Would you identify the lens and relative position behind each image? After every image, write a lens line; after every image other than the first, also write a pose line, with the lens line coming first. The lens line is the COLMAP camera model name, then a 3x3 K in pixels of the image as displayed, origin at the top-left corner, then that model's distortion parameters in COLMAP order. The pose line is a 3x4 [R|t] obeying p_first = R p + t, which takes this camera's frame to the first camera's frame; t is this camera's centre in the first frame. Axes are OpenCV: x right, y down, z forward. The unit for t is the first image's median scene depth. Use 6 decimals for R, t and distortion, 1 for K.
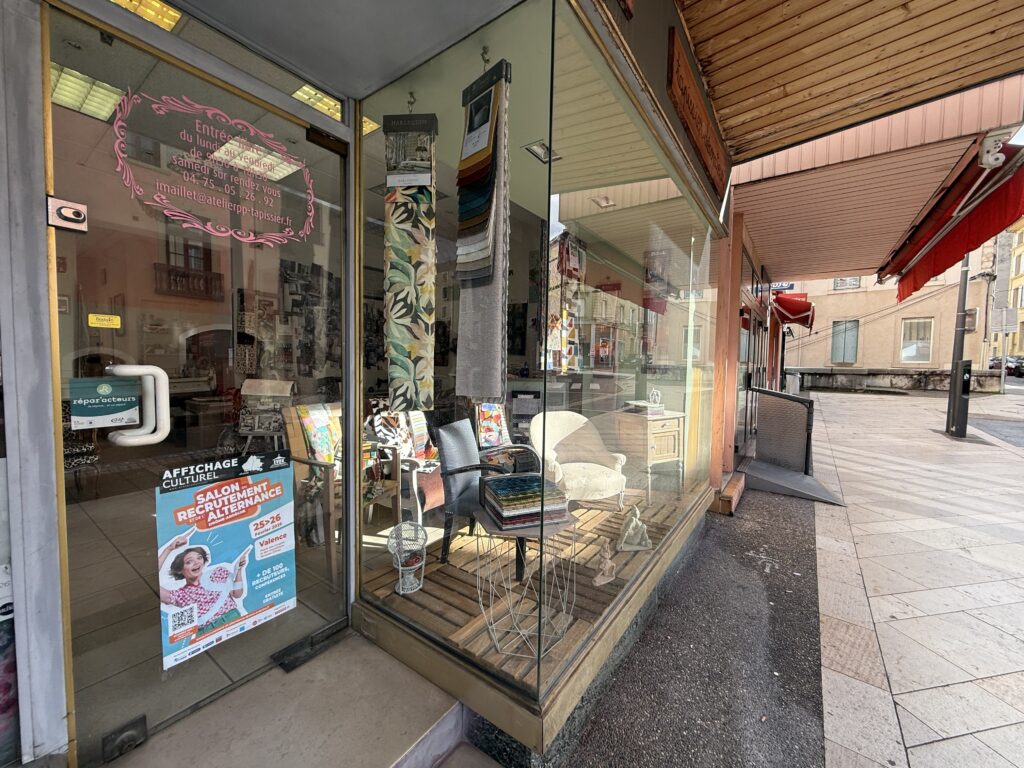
lens RADIAL K [[407.3, 0, 504.6], [0, 407.3, 383.1], [0, 0, 1]] dist [0.001283, -0.000908]
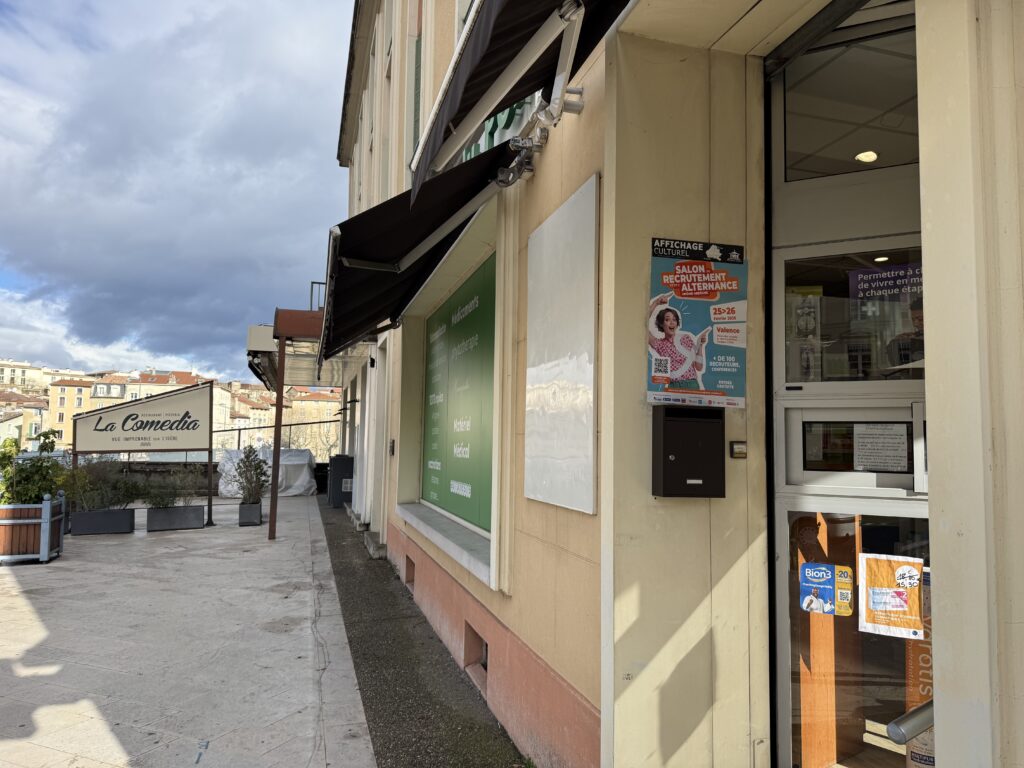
lens RADIAL K [[716.1, 0, 512.5], [0, 716.1, 395.7], [0, 0, 1]] dist [0.063541, -0.075564]
pose [[0.789926, -0.030089, -0.612464, 0.133188], [-0.051428, 0.992026, -0.115065, 0.882195], [0.611042, 0.122391, 0.782079, -0.840066]]
